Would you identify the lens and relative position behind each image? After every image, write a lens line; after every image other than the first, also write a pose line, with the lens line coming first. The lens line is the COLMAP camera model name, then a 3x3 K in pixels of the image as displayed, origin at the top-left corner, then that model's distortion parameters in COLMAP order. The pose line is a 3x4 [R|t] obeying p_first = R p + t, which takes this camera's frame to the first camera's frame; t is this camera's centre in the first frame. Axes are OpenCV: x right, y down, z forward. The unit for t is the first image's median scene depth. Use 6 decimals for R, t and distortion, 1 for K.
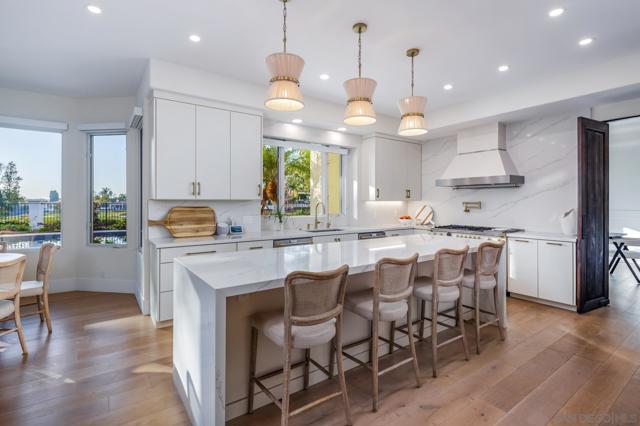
lens RADIAL K [[311.4, 0, 315.5], [0, 311.4, 206.7], [0, 0, 1]] dist [-0.000840, 0.000048]
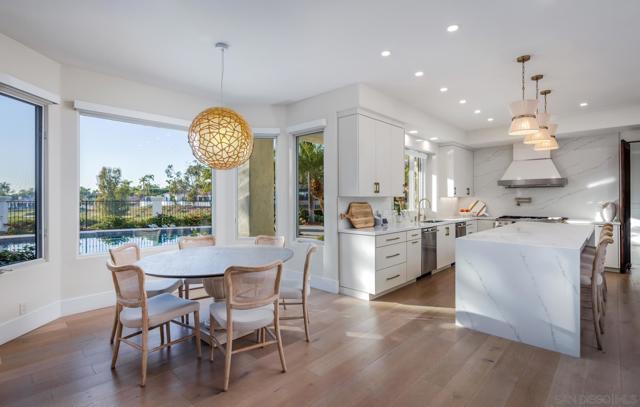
lens RADIAL K [[317.2, 0, 322.9], [0, 317.2, 200.4], [0, 0, 1]] dist [-0.001593, -0.000086]
pose [[0.979724, -0.005792, 0.200269, -0.593189], [0.007419, 0.999945, -0.007372, -0.000520], [-0.200215, 0.008708, 0.979713, -0.132791]]
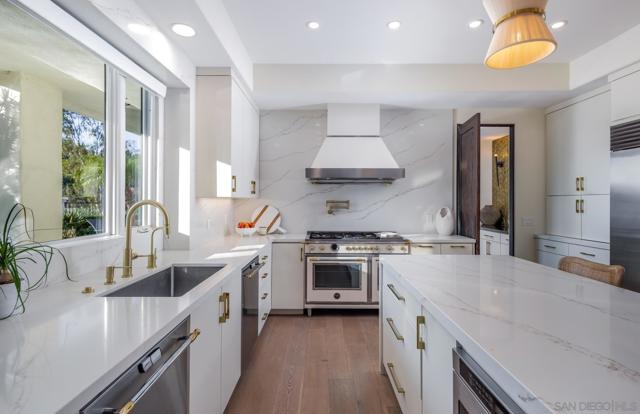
lens RADIAL K [[302.6, 0, 318.2], [0, 302.6, 202.0], [0, 0, 1]] dist [-0.003371, -0.000101]
pose [[0.587860, -0.001893, 0.808960, -0.140622], [0.009478, 0.999945, -0.004548, -0.008777], [-0.808907, 0.010341, 0.587846, 0.606672]]
